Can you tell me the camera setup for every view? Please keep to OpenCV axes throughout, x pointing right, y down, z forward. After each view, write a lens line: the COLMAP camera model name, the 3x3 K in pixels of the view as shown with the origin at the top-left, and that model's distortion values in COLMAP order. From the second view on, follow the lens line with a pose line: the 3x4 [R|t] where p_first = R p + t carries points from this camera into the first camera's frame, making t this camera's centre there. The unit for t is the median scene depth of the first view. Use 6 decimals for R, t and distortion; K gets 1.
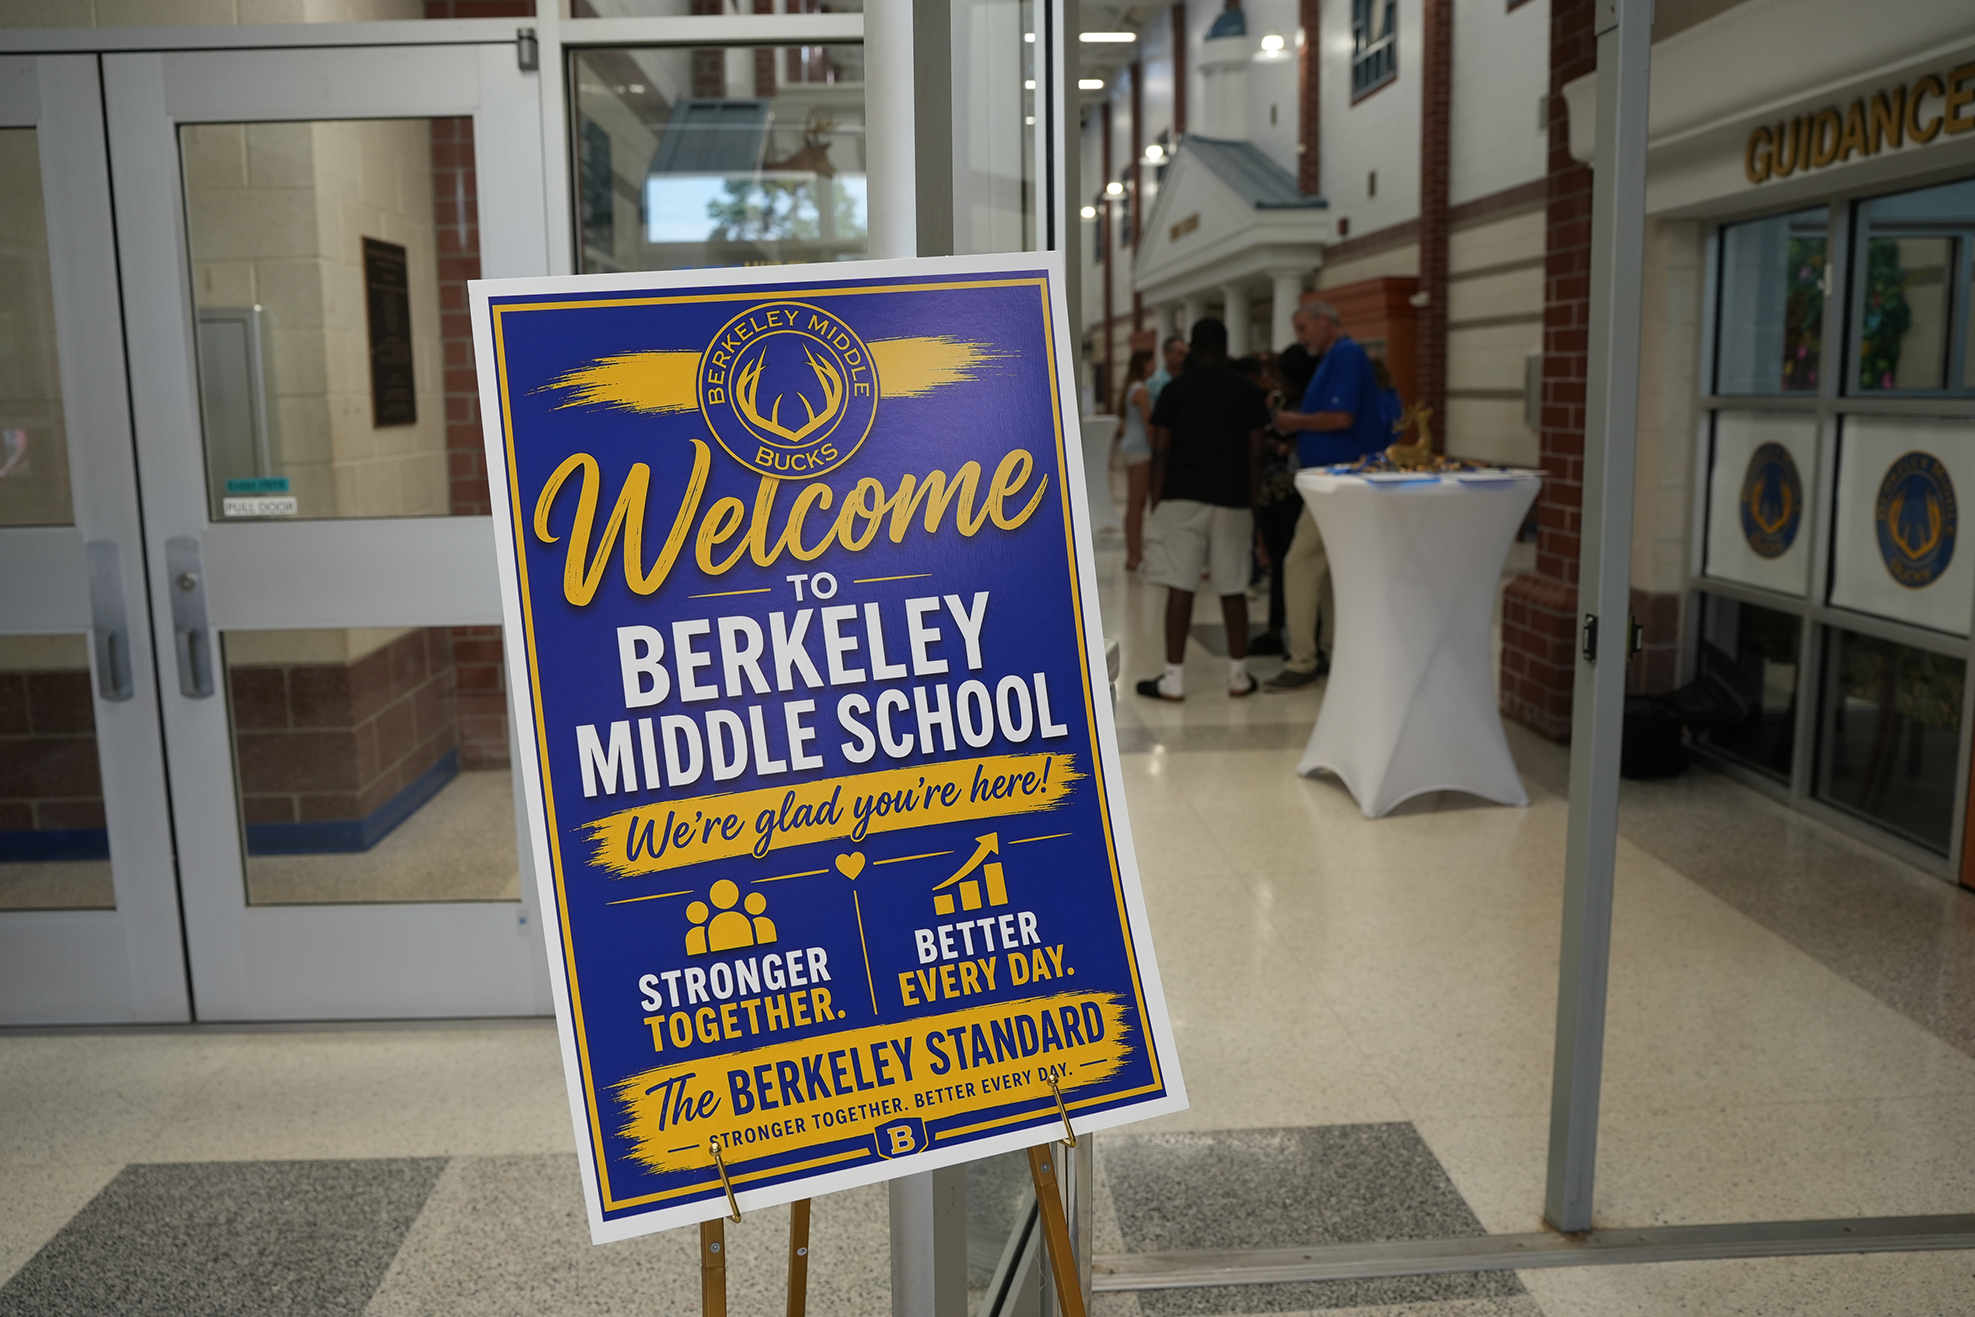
lens RADIAL K [[1597.5, 0, 986.3], [0, 1597.5, 648.9], [0, 0, 1]] dist [-0.077212, 0.040435]
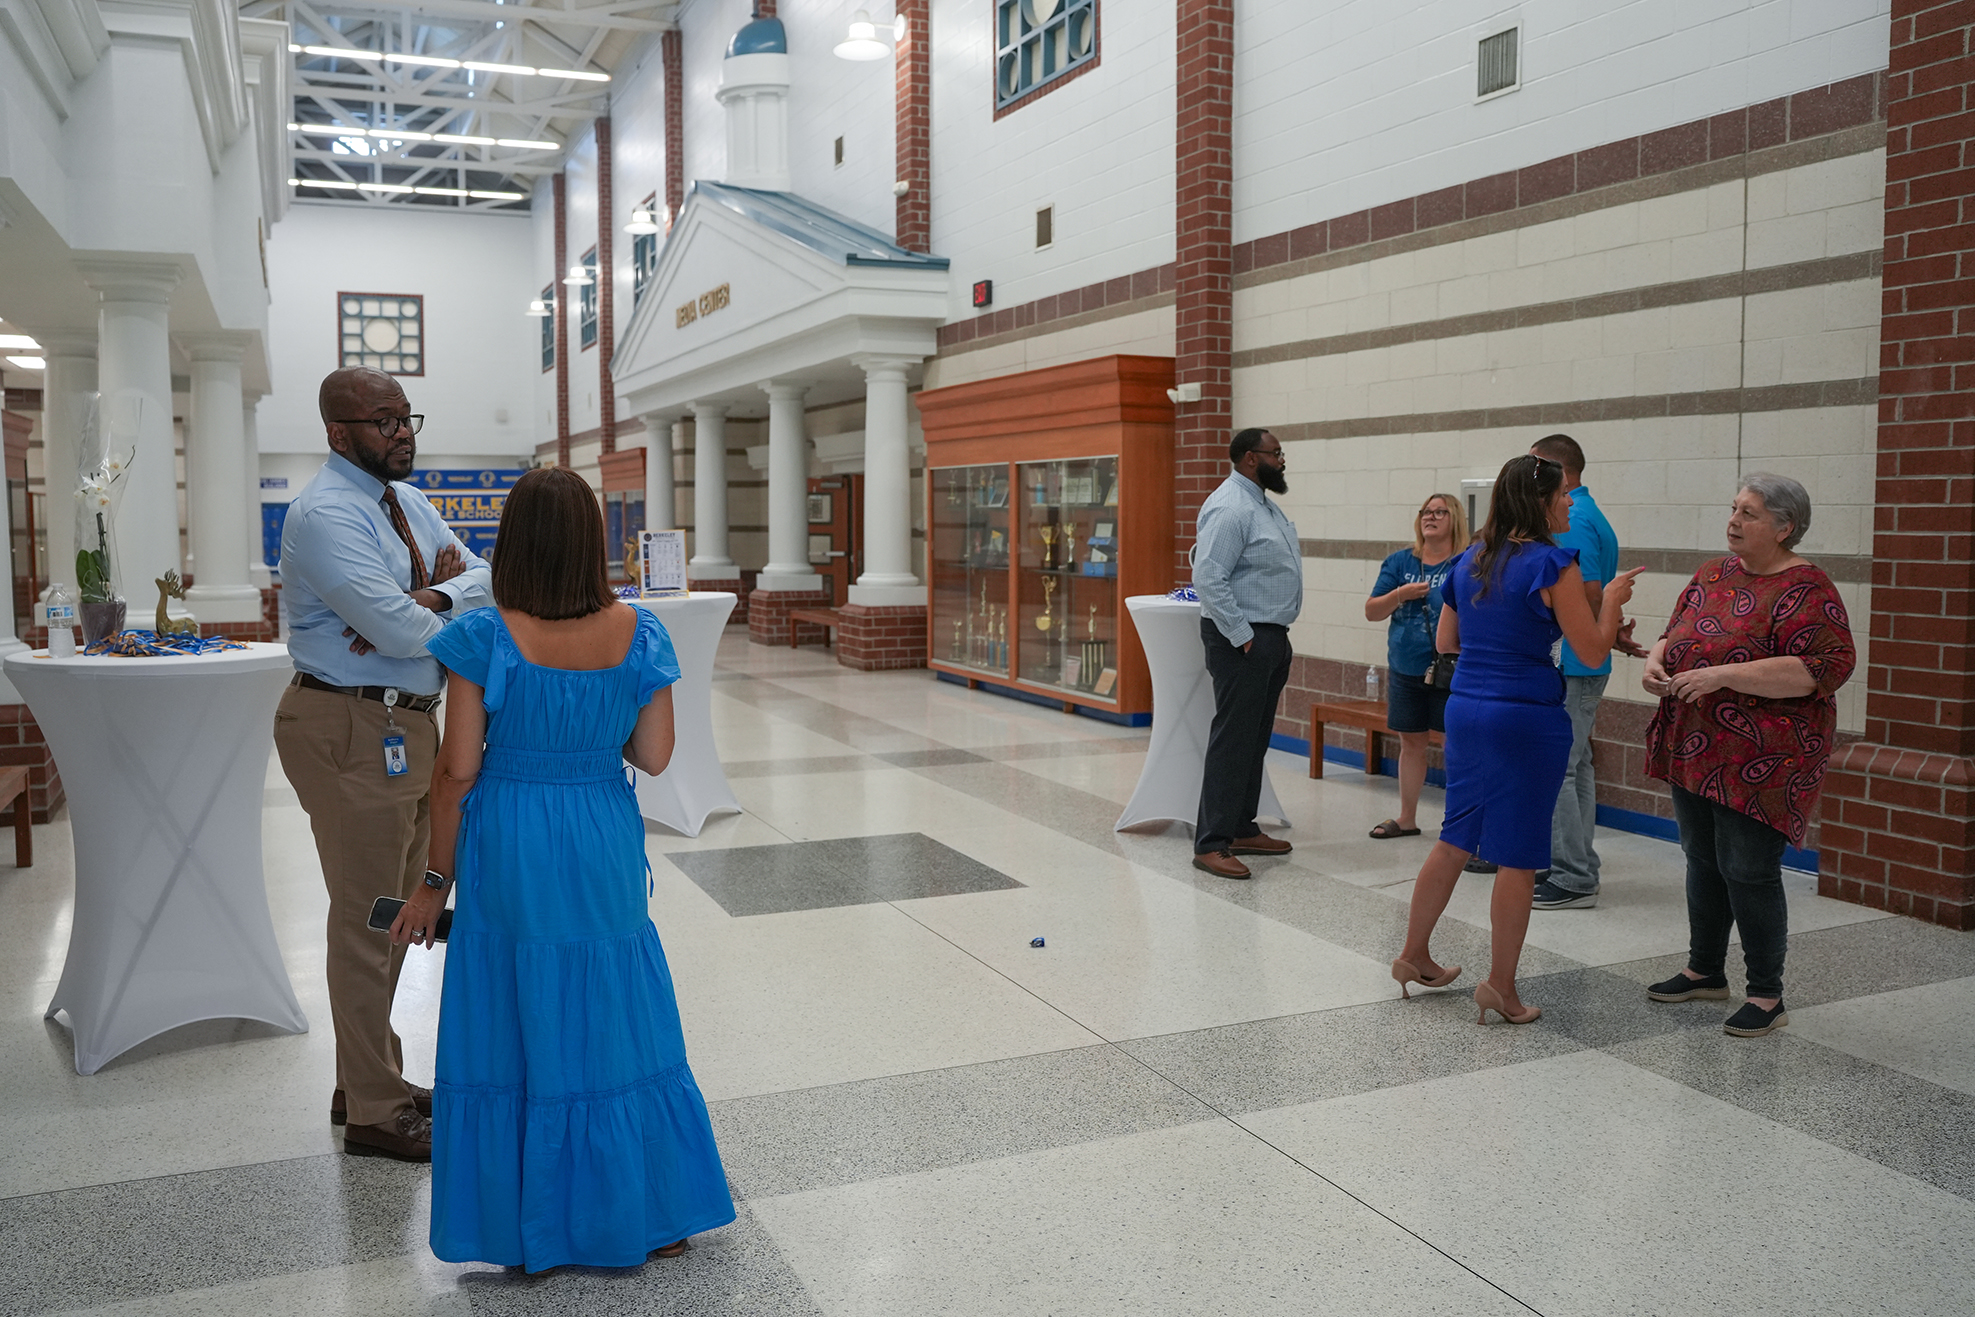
lens RADIAL K [[1597.5, 0, 987.2], [0, 1597.5, 643.6], [0, 0, 1]] dist [-0.077212, 0.040435]
pose [[0.935599, -0.012946, 0.352826, -0.014064], [0.043005, 0.996065, -0.077490, -0.061935], [-0.350435, 0.087673, 0.932475, 0.360177]]
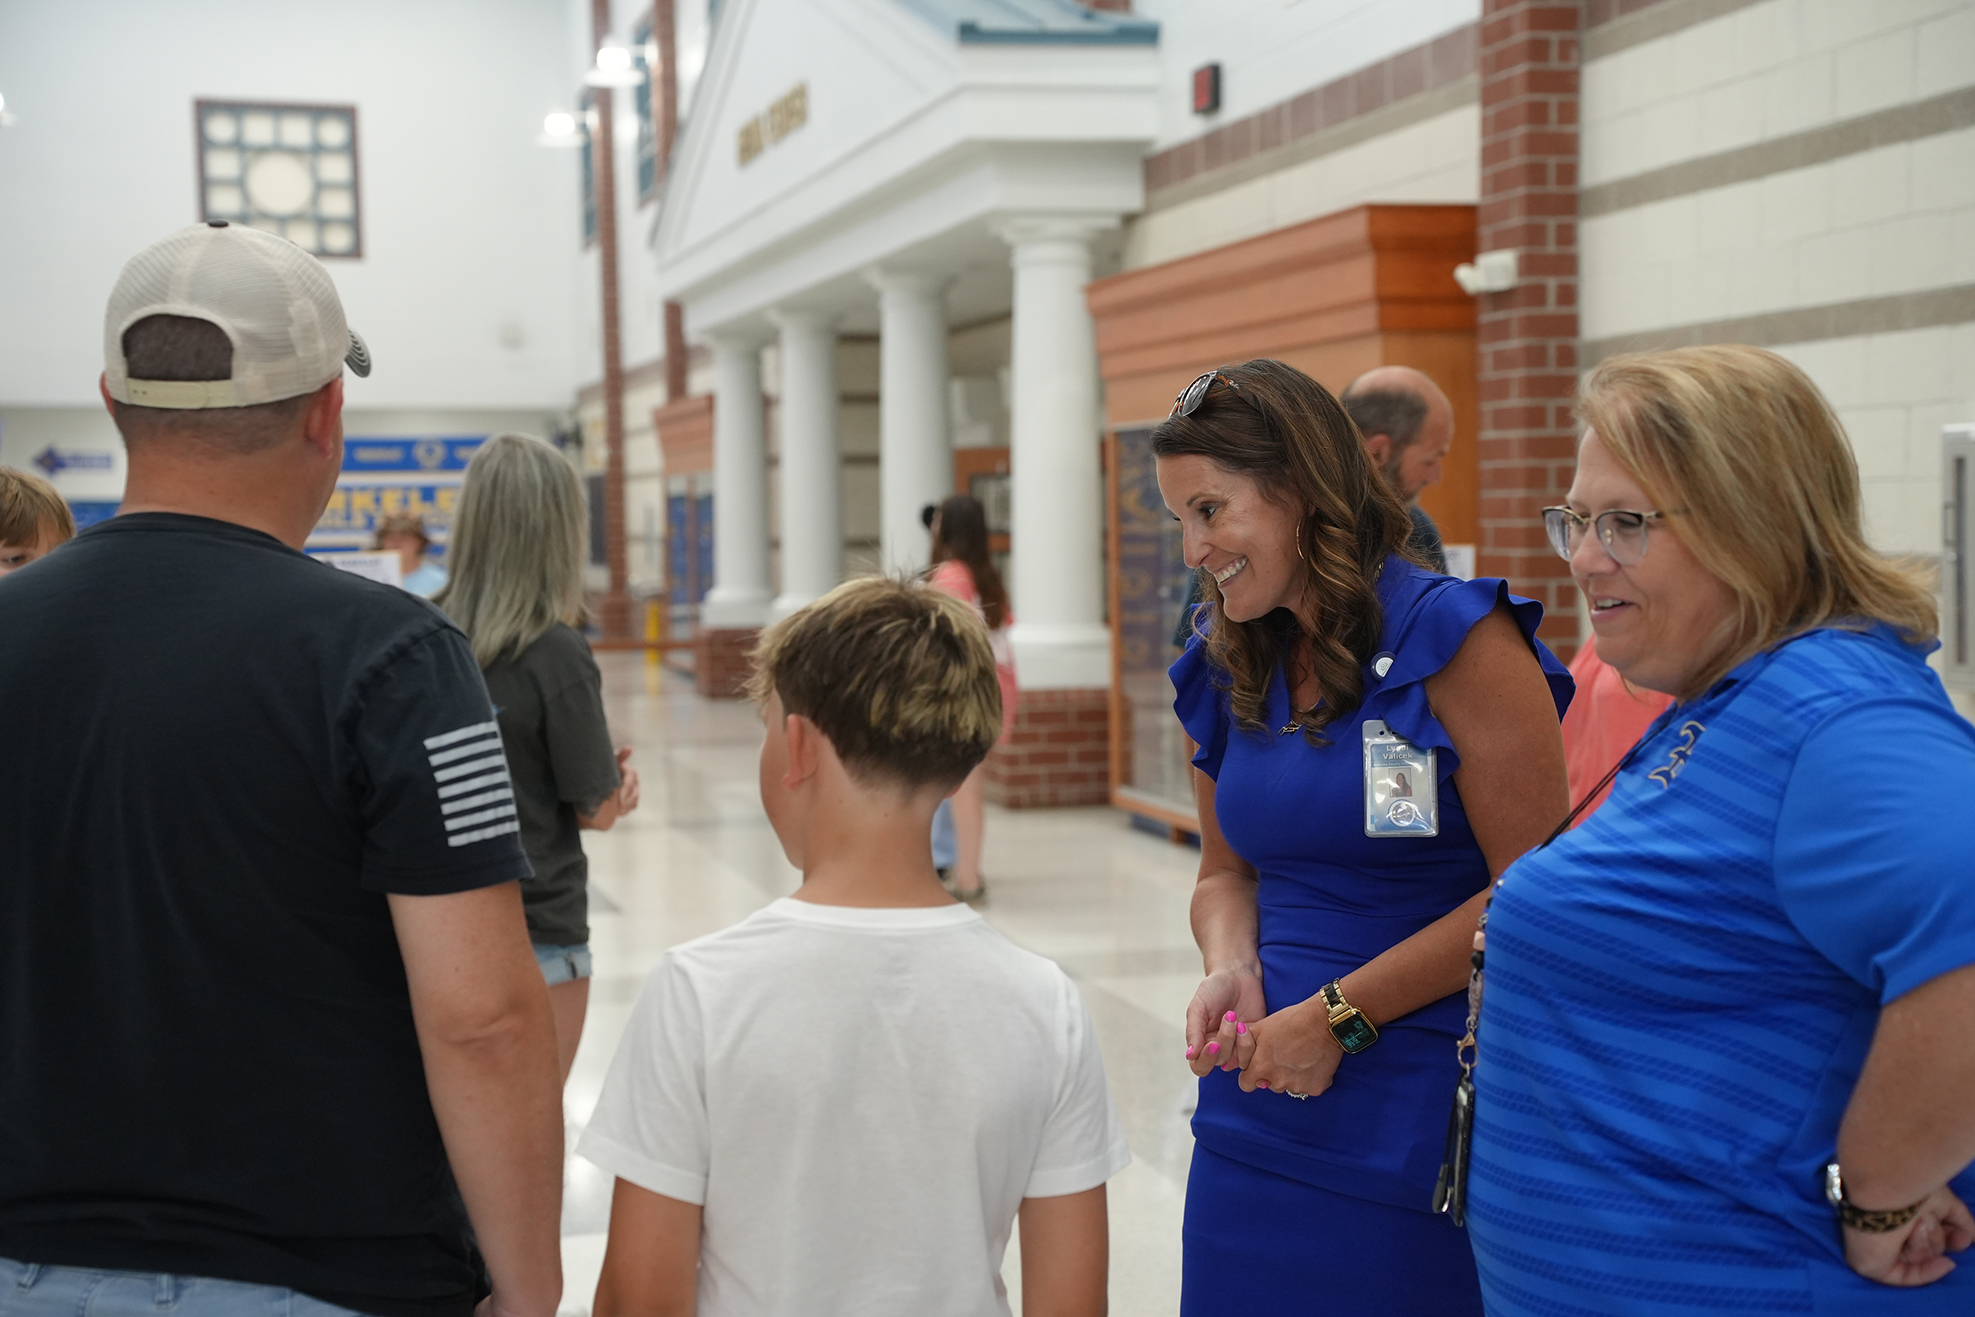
lens RADIAL K [[3102.2, 0, 998.6], [0, 3102.2, 657.6], [0, 0, 1]] dist [0.330395, 0.000000]
pose [[0.983343, -0.006915, 0.181626, 0.049059], [0.028599, 0.992715, -0.117046, -0.057387], [-0.179494, 0.120291, 0.976377, 0.323958]]
